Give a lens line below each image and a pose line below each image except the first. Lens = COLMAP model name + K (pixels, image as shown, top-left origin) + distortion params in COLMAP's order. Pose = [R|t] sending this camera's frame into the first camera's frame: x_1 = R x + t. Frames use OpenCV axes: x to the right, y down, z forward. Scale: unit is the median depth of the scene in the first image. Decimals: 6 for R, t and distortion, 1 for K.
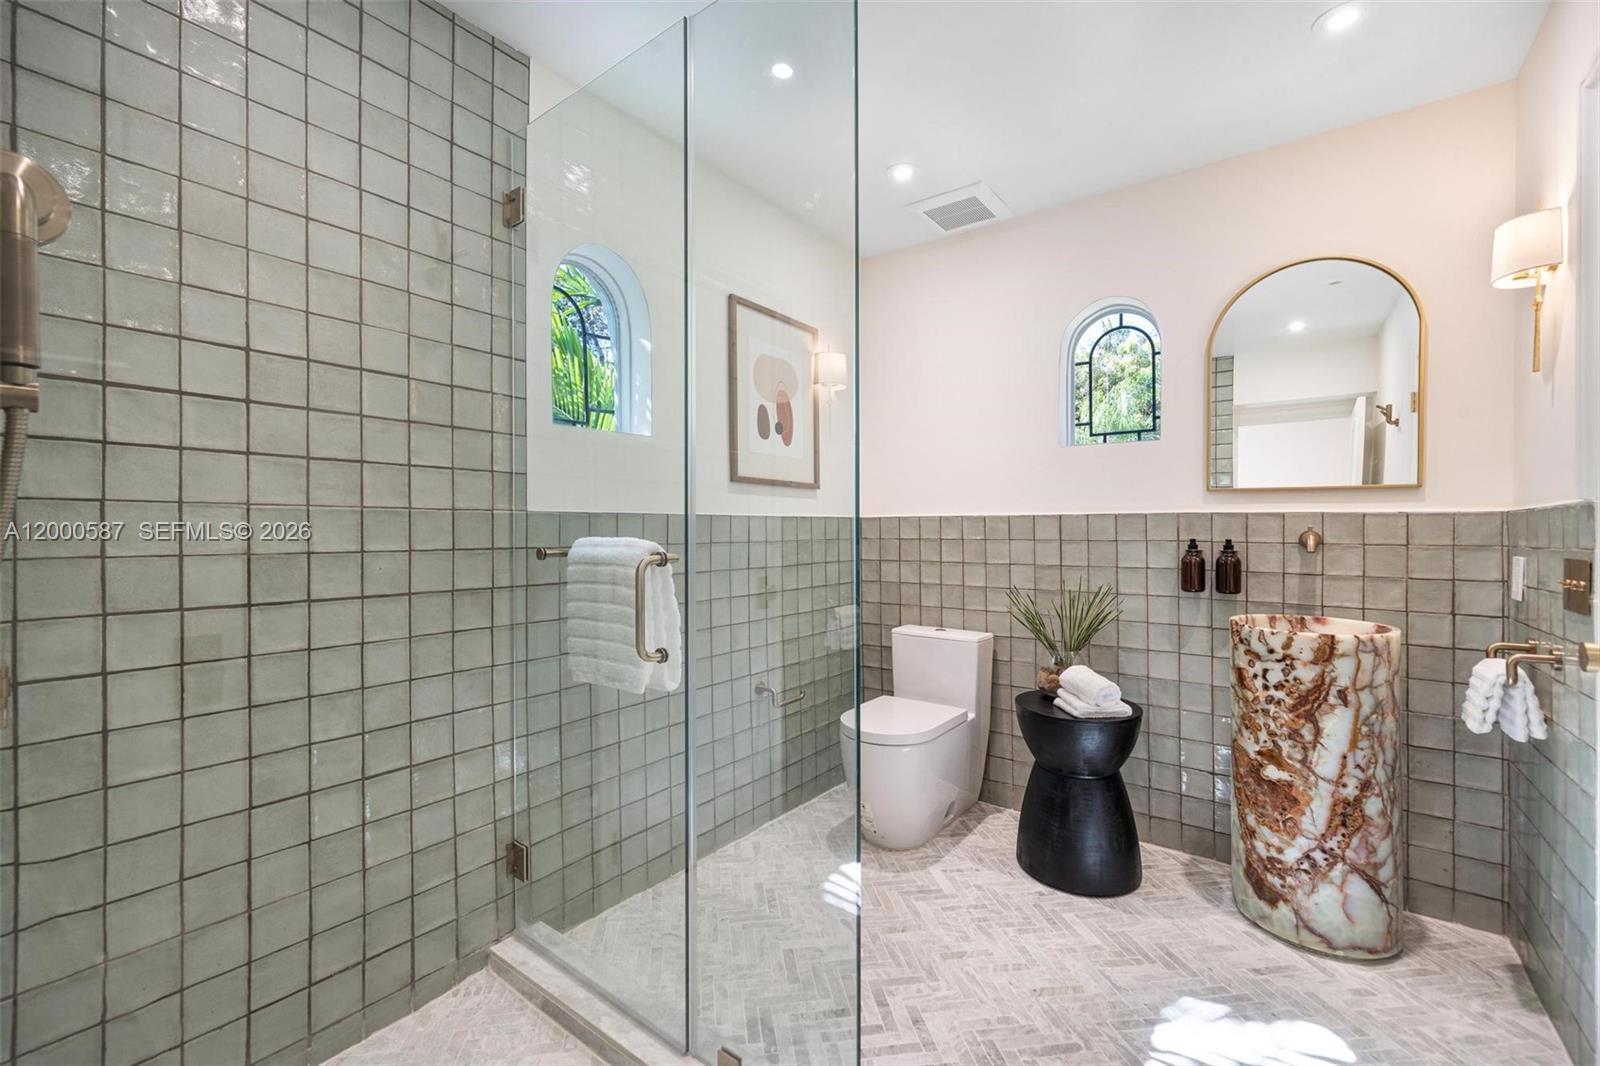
lens RADIAL K [[682.8, 0, 804.8], [0, 682.8, 530.6], [0, 0, 1]] dist [0.002066, 0.000143]
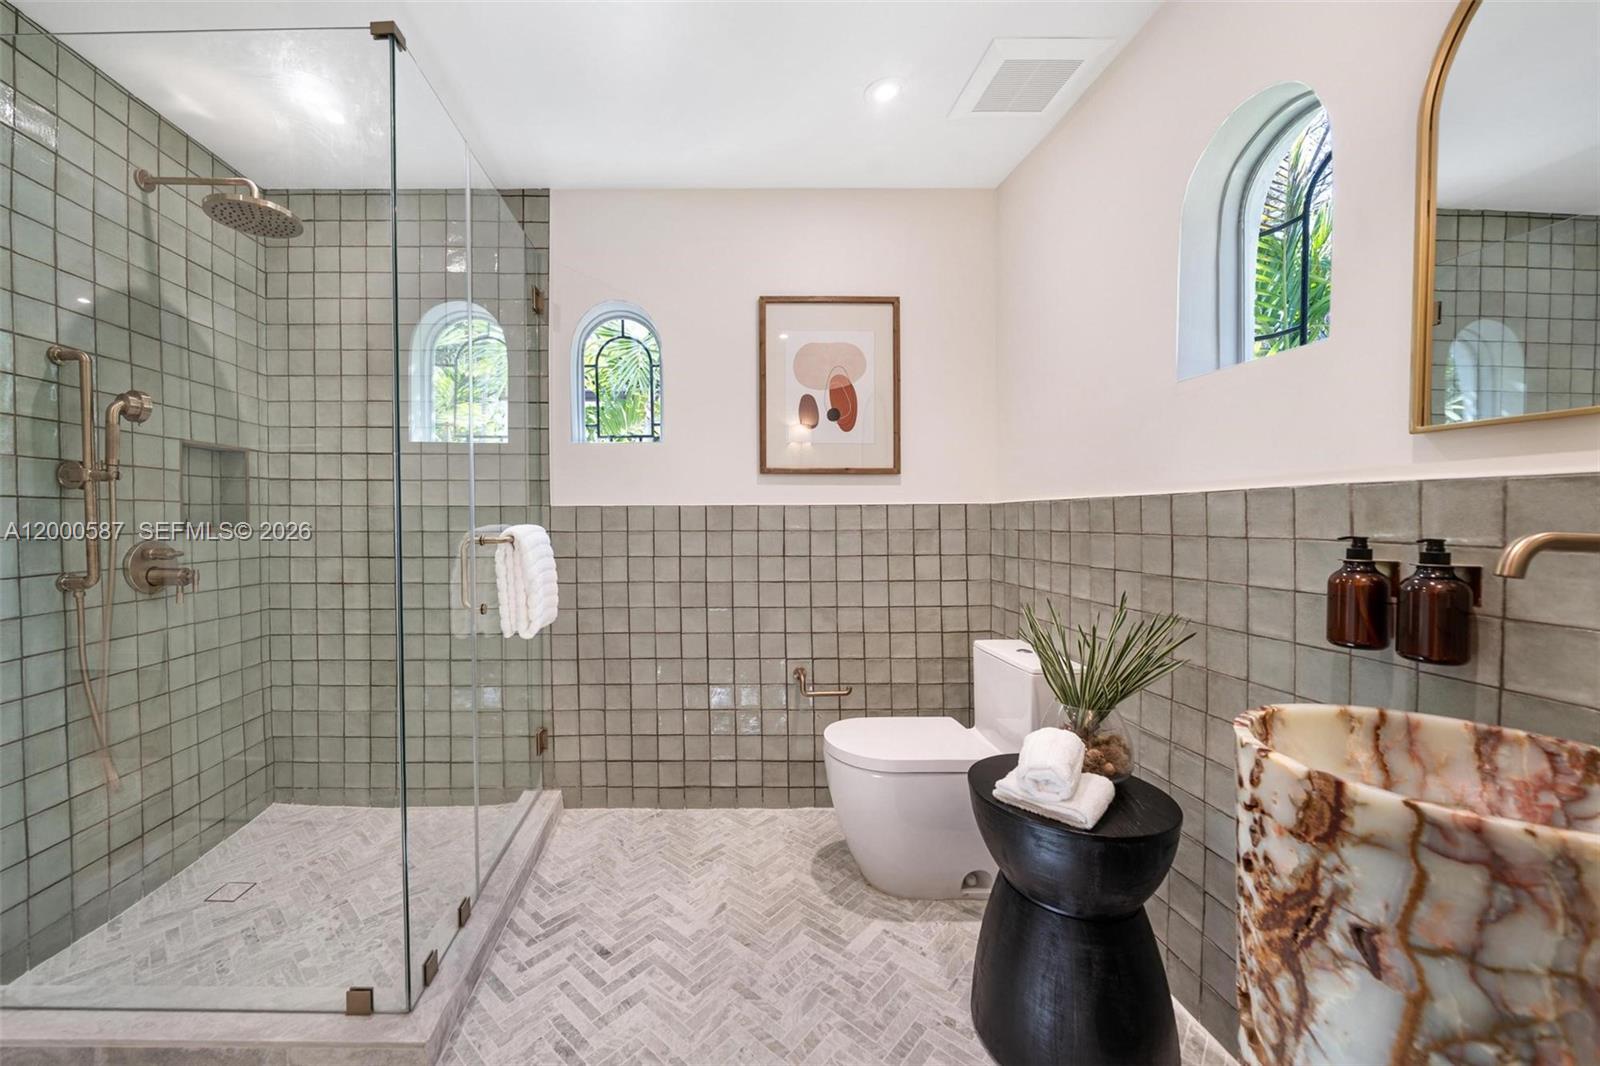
lens RADIAL K [[652.9, 0, 800.0], [0, 652.9, 533.0], [0, 0, 1]] dist [-0.000540, -0.000819]
pose [[0.595953, 0.016885, -0.802841, 0.747250], [-0.000343, 0.999784, 0.020772, -0.000133], [0.803019, -0.012103, 0.595831, 0.439088]]
